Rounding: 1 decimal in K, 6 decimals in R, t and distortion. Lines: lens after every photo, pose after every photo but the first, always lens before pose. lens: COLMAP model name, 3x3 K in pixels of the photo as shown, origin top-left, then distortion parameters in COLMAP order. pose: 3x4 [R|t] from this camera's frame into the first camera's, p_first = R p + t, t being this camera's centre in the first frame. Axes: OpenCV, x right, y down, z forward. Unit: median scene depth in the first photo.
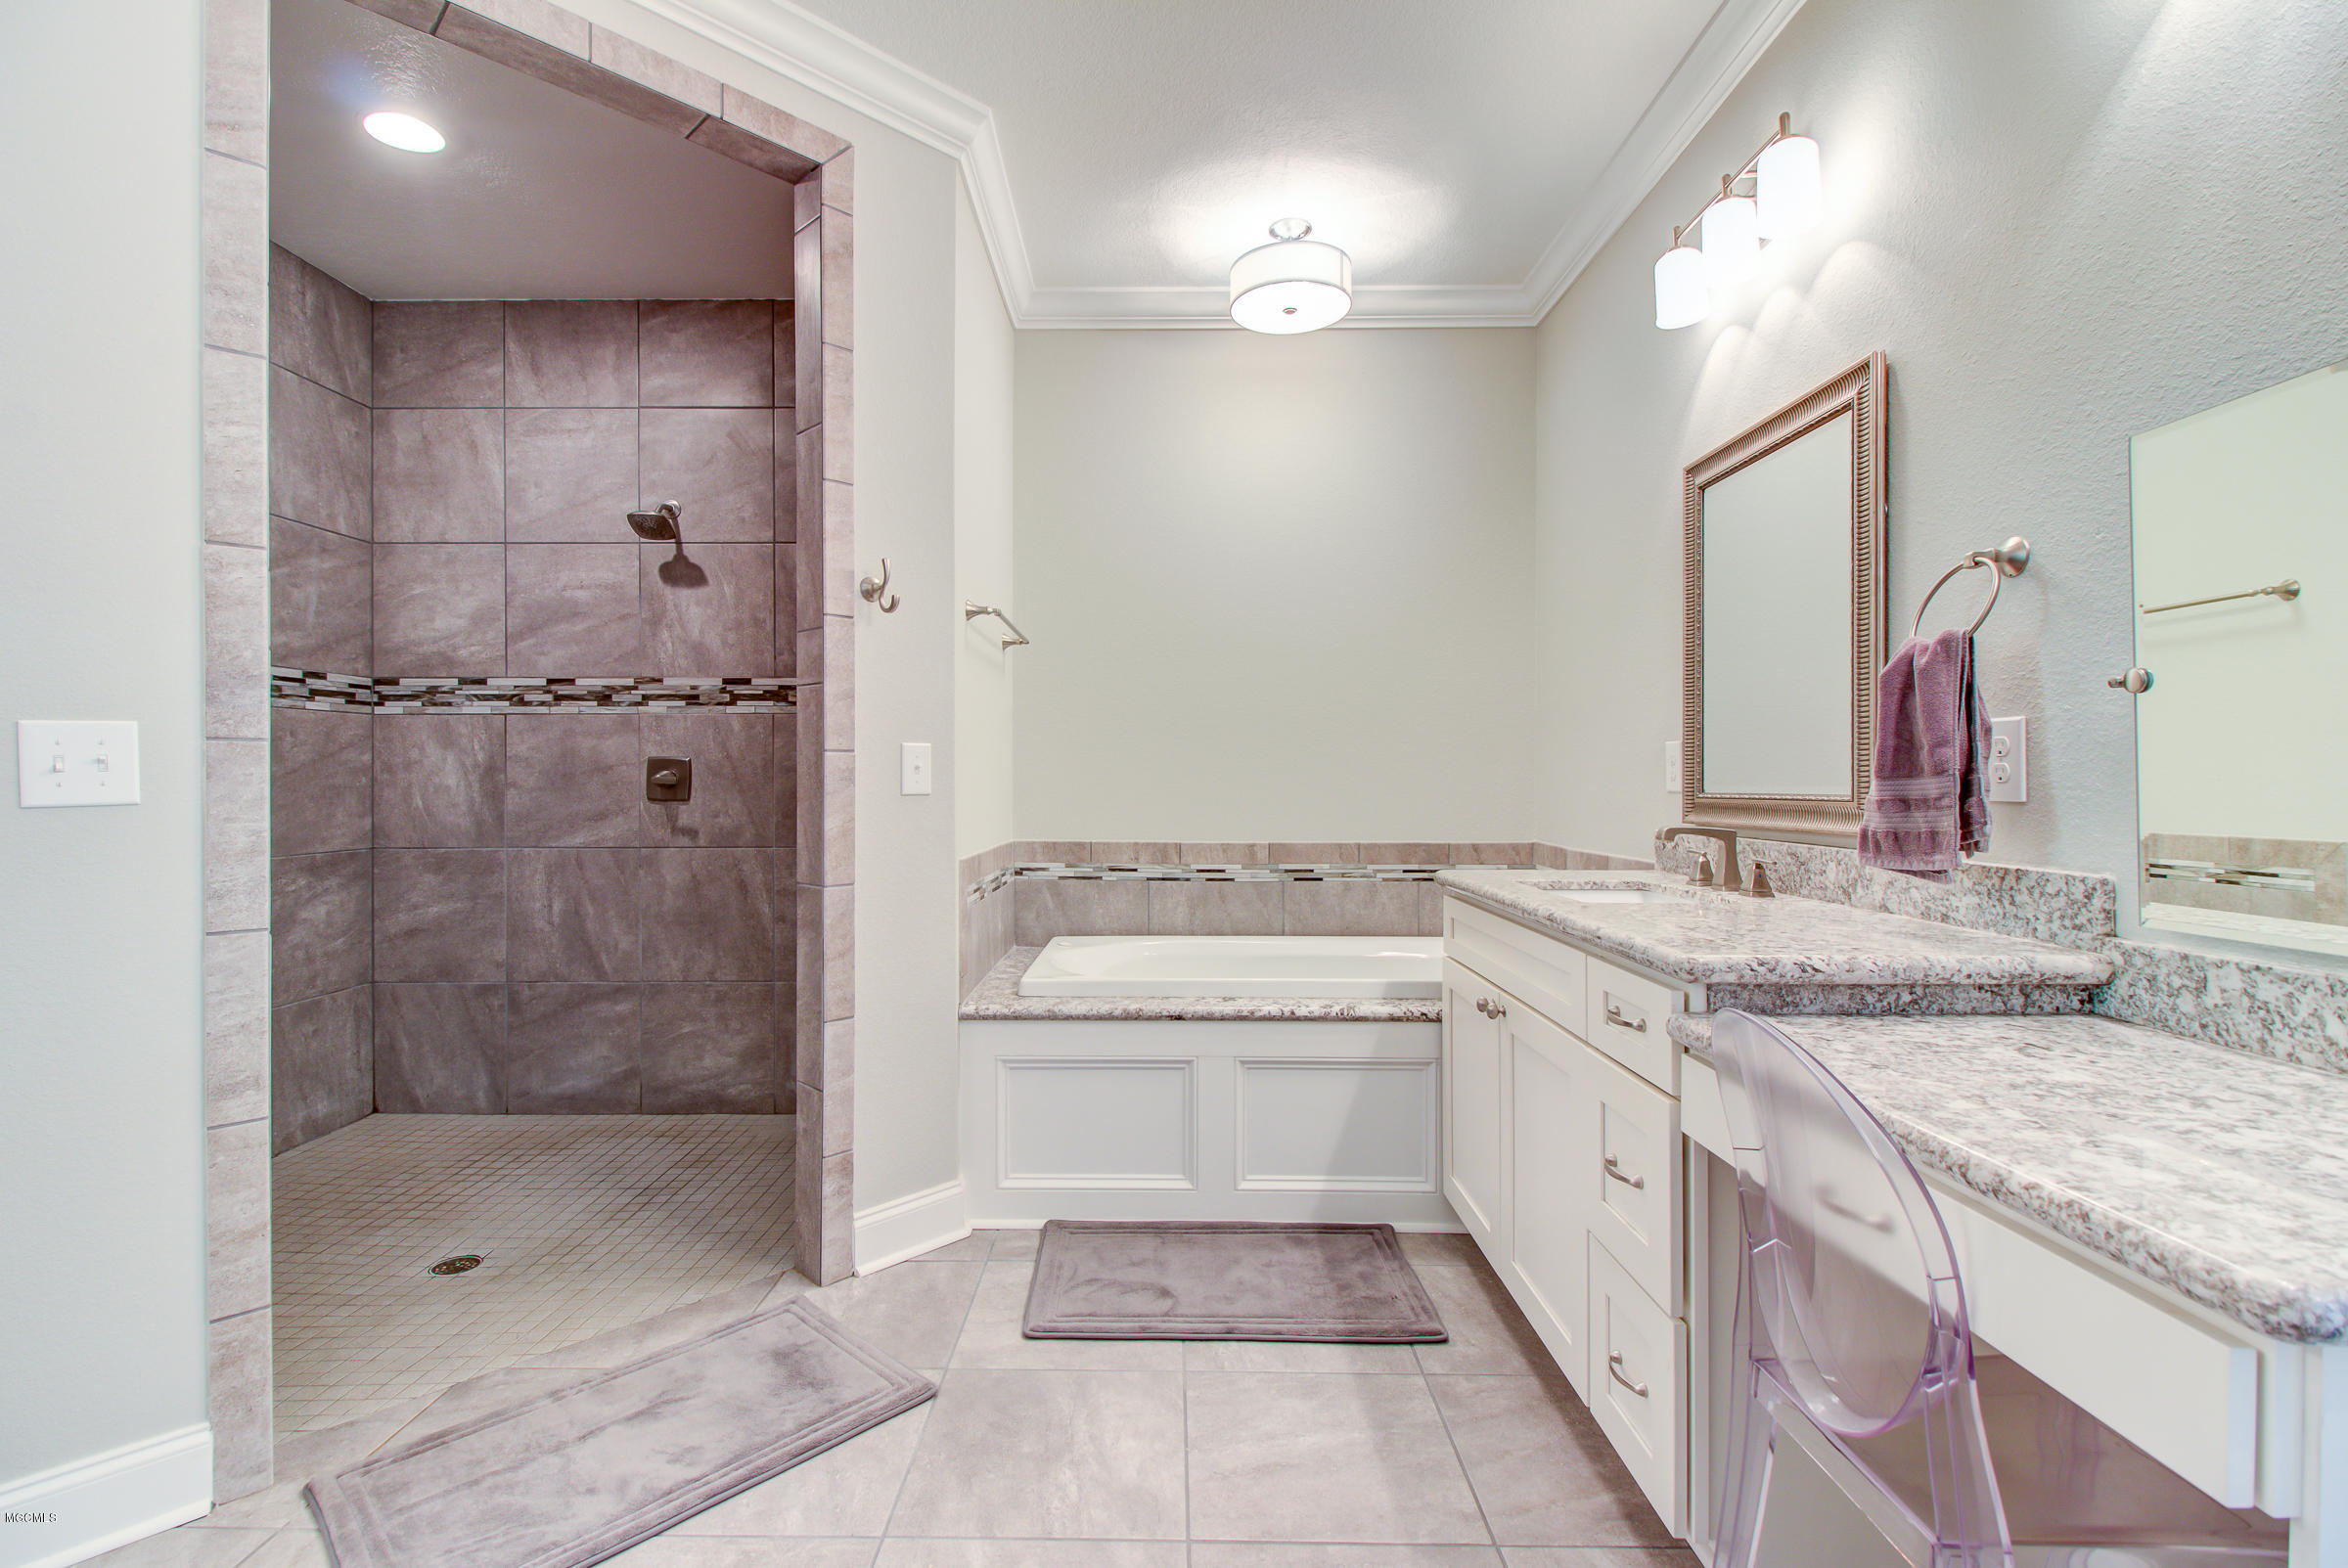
lens RADIAL K [[1087.1, 0, 1157.9], [0, 1087.1, 776.4], [0, 0, 1]] dist [0.016747, -0.010200]
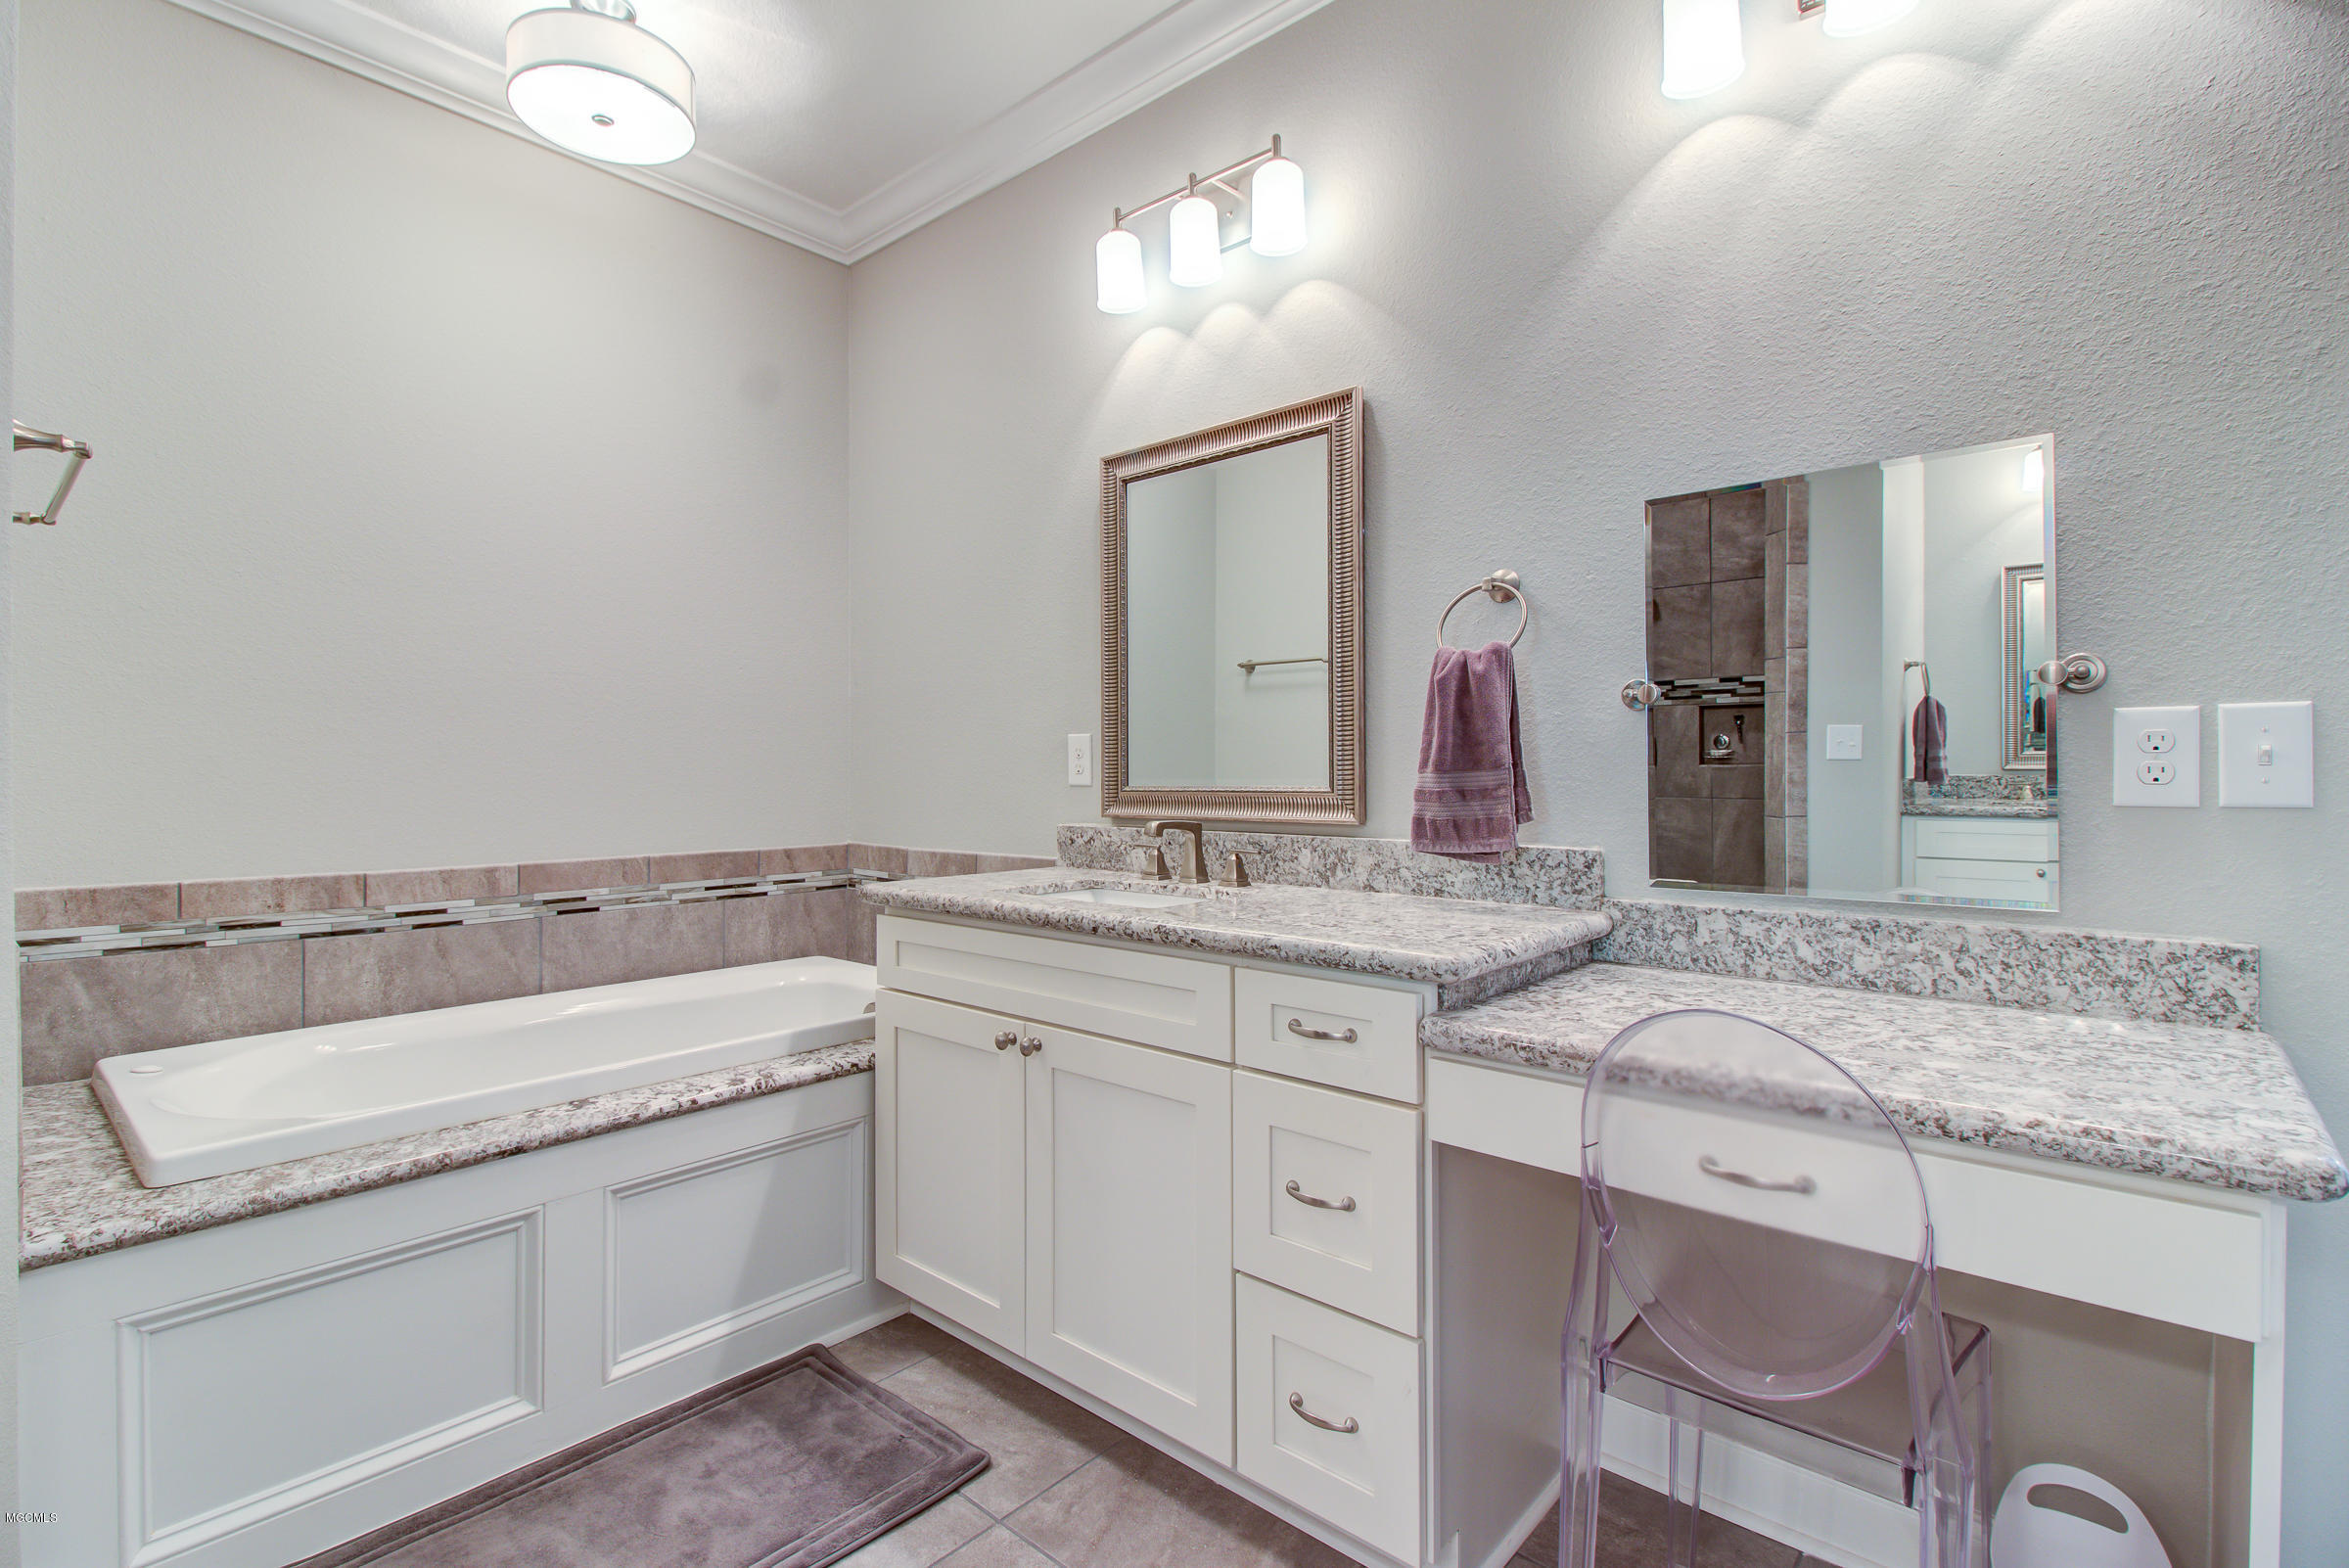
lens RADIAL K [[1087.6, 0, 1173.0], [0, 1087.6, 772.3], [0, 0, 1]] dist [0.016747, -0.010200]
pose [[0.657042, -0.001588, 0.753853, -0.228567], [0.000881, 0.999999, 0.001338, 0.000738], [-0.753854, -0.000215, 0.657042, 0.318735]]
